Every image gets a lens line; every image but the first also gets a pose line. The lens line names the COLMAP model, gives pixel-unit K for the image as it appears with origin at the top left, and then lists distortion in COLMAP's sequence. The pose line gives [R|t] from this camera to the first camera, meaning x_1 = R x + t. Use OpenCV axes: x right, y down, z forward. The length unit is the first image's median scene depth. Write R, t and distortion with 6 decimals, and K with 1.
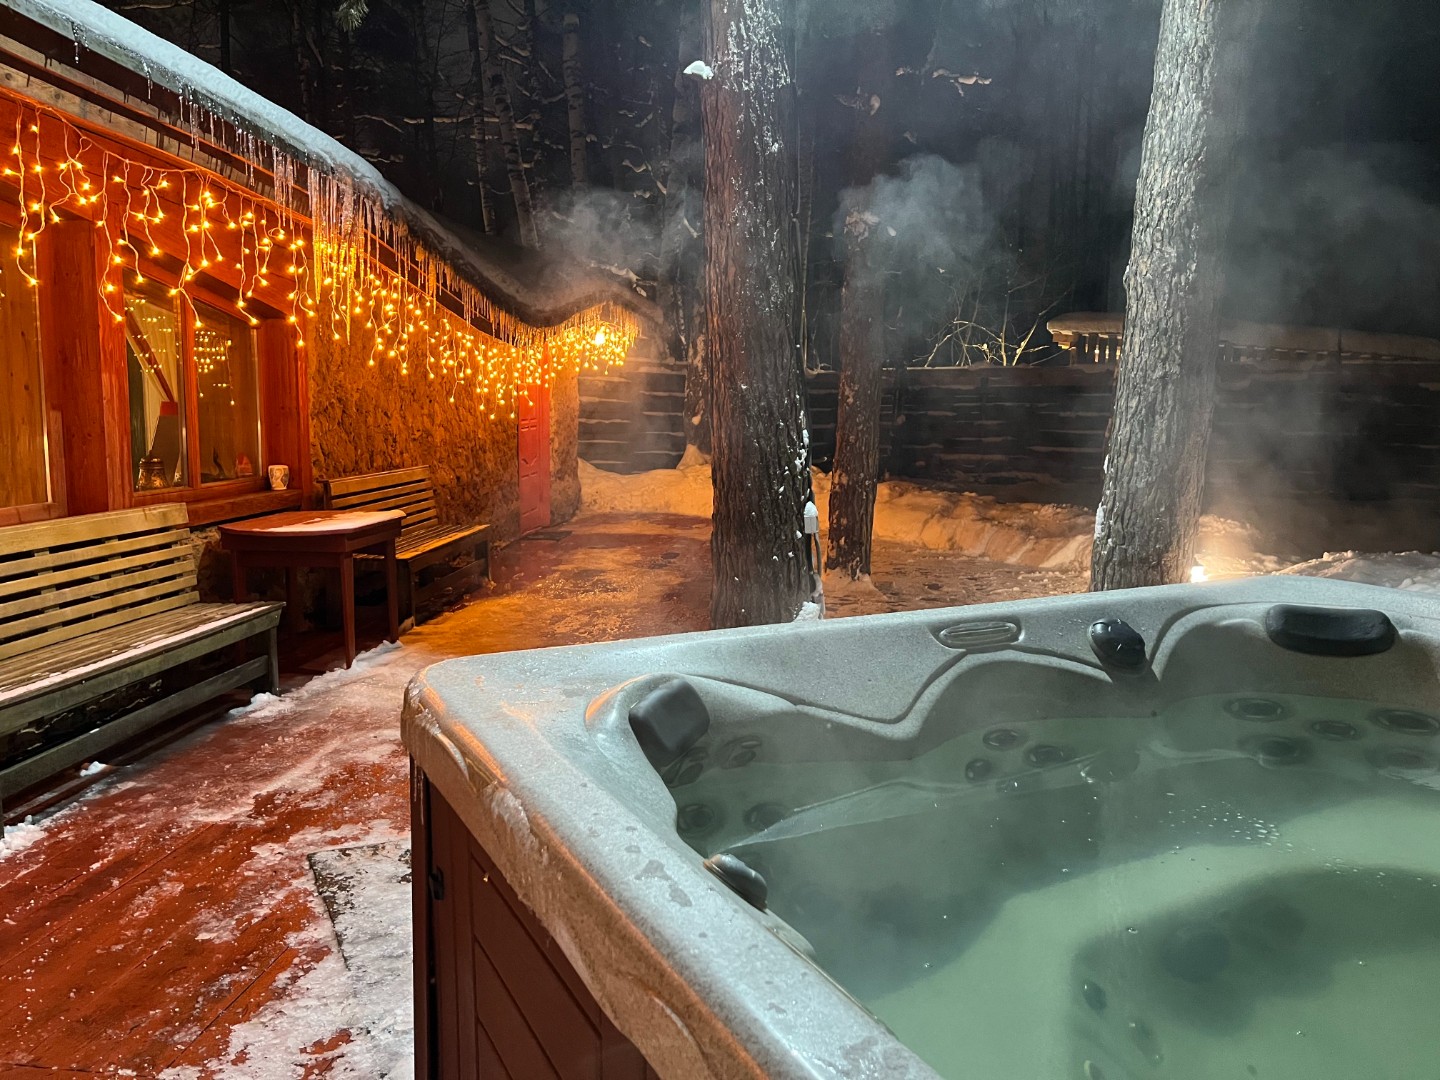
lens RADIAL K [[1092.8, 0, 720.0], [0, 1092.8, 540.0], [0, 0, 1]] dist [0.077187, -0.105523]
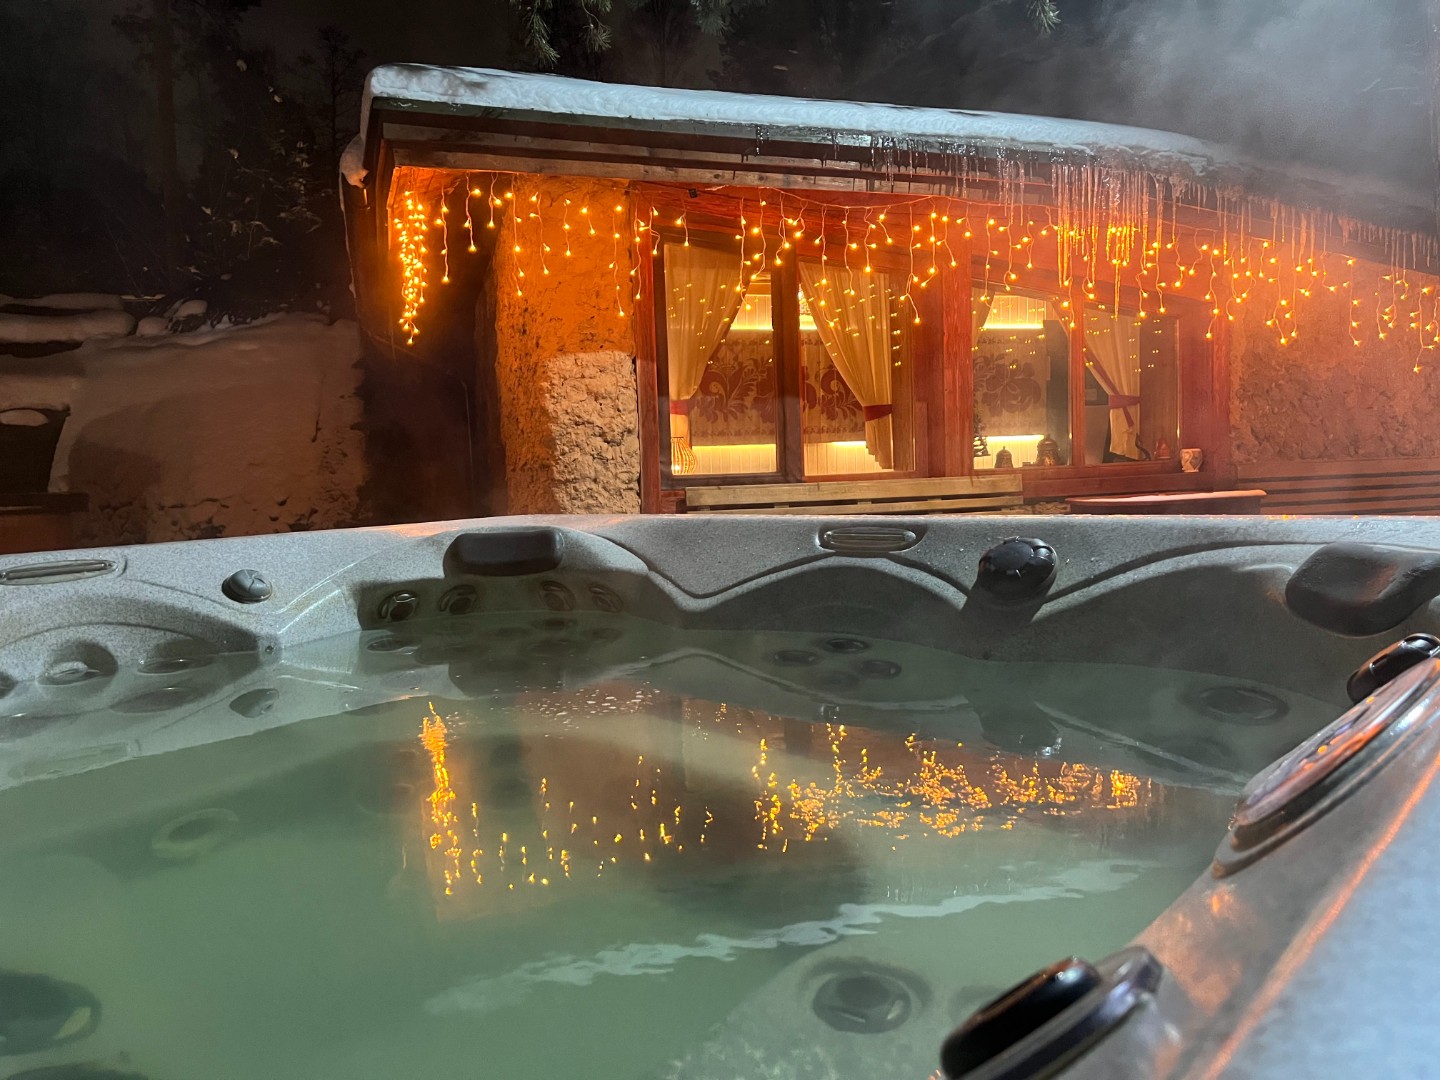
lens RADIAL K [[1092.8, 0, 720.0], [0, 1092.8, 540.0], [0, 0, 1]] dist [0.077187, -0.105523]
pose [[0.381643, 0.047674, -0.923080, 0.648314], [-0.075547, 0.996937, 0.020254, 0.049328], [0.921217, 0.062006, 0.384075, 0.343791]]
